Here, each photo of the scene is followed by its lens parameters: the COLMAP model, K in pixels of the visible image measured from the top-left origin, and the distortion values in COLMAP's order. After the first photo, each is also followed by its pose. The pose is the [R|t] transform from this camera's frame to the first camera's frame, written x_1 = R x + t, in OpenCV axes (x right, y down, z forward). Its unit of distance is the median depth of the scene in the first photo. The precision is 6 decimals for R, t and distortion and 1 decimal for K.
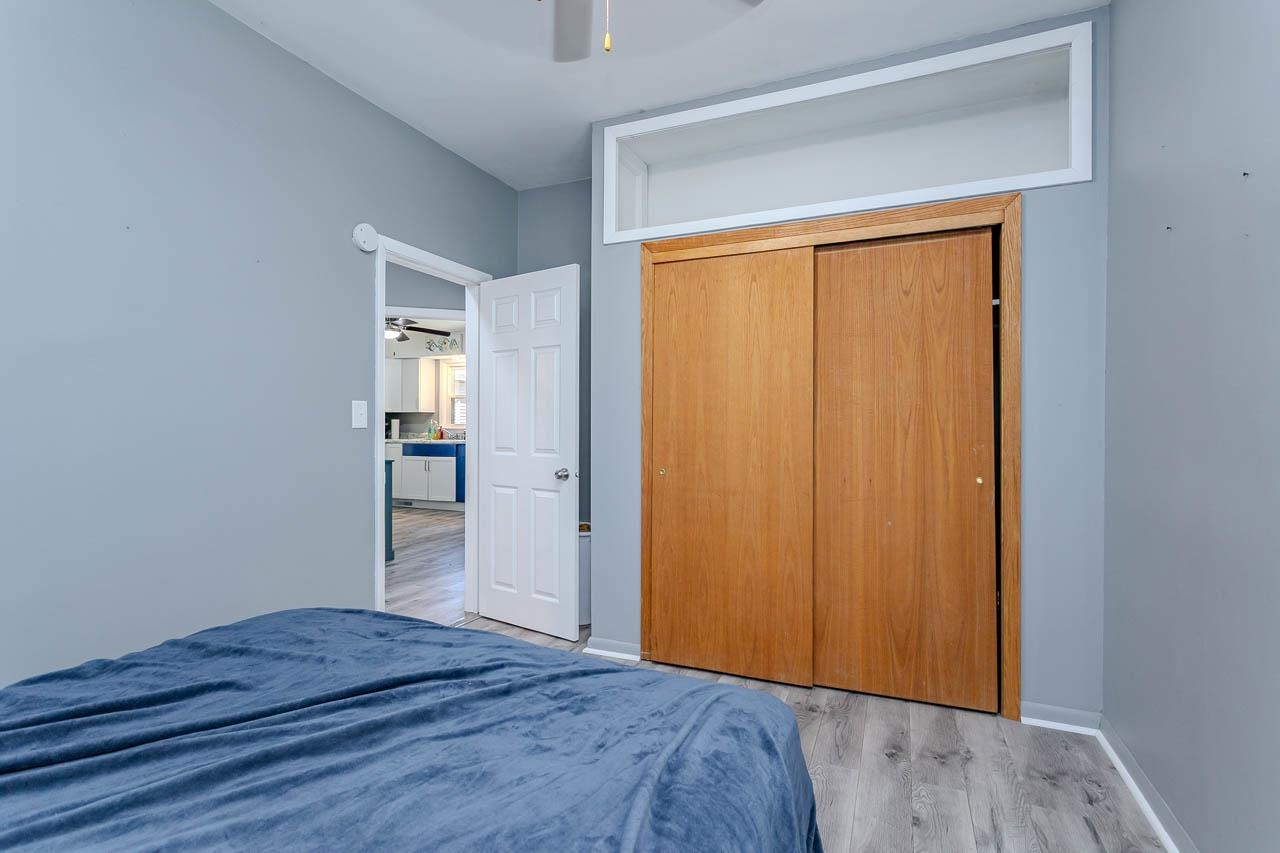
lens RADIAL K [[607.1, 0, 646.2], [0, 607.1, 428.5], [0, 0, 1]] dist [0.001779, 0.000942]
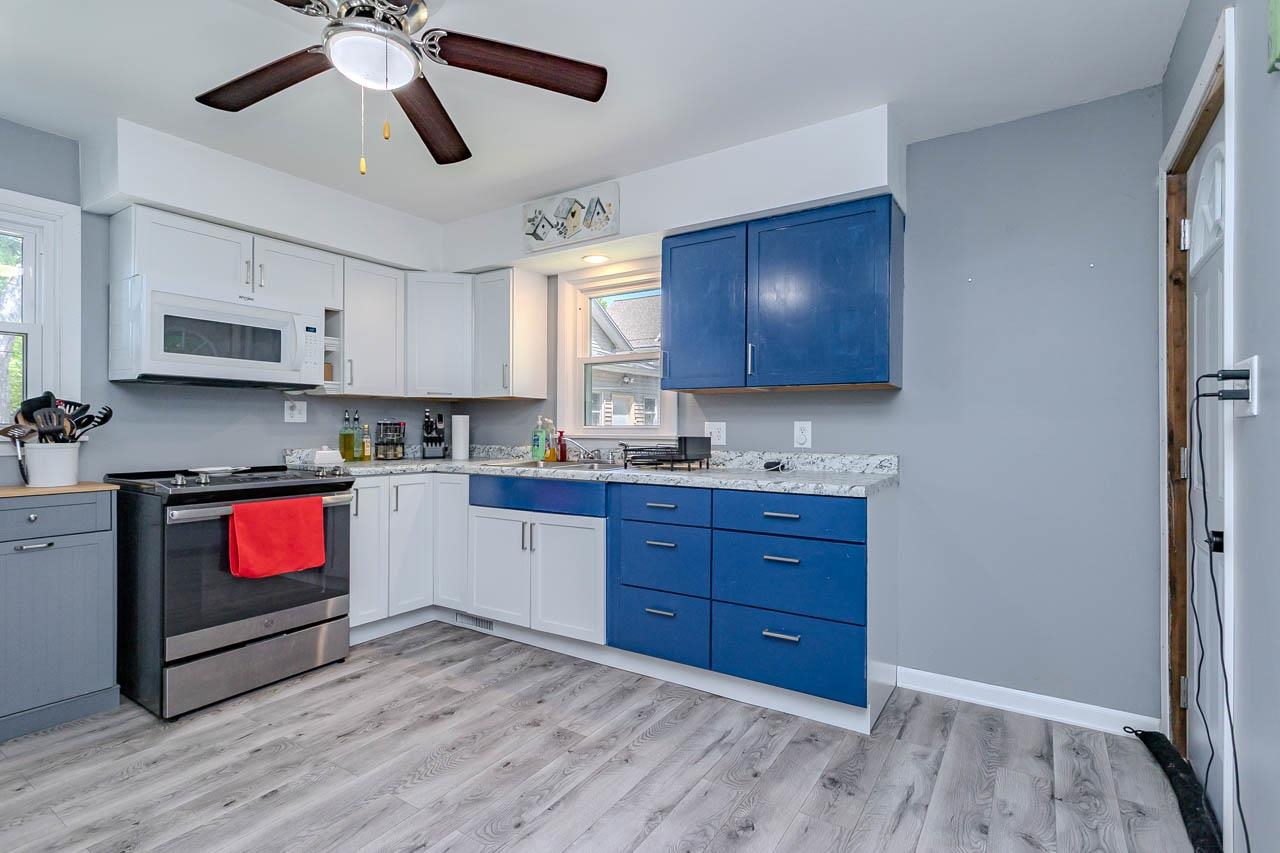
lens RADIAL K [[607.1, 0, 638.1], [0, 607.1, 427.1], [0, 0, 1]] dist [0.001779, 0.000942]
pose [[0.983949, -0.003838, -0.178411, -0.214858], [0.002135, 0.999950, -0.009735, -0.002071], [0.178439, 0.009198, 0.983908, 0.609070]]
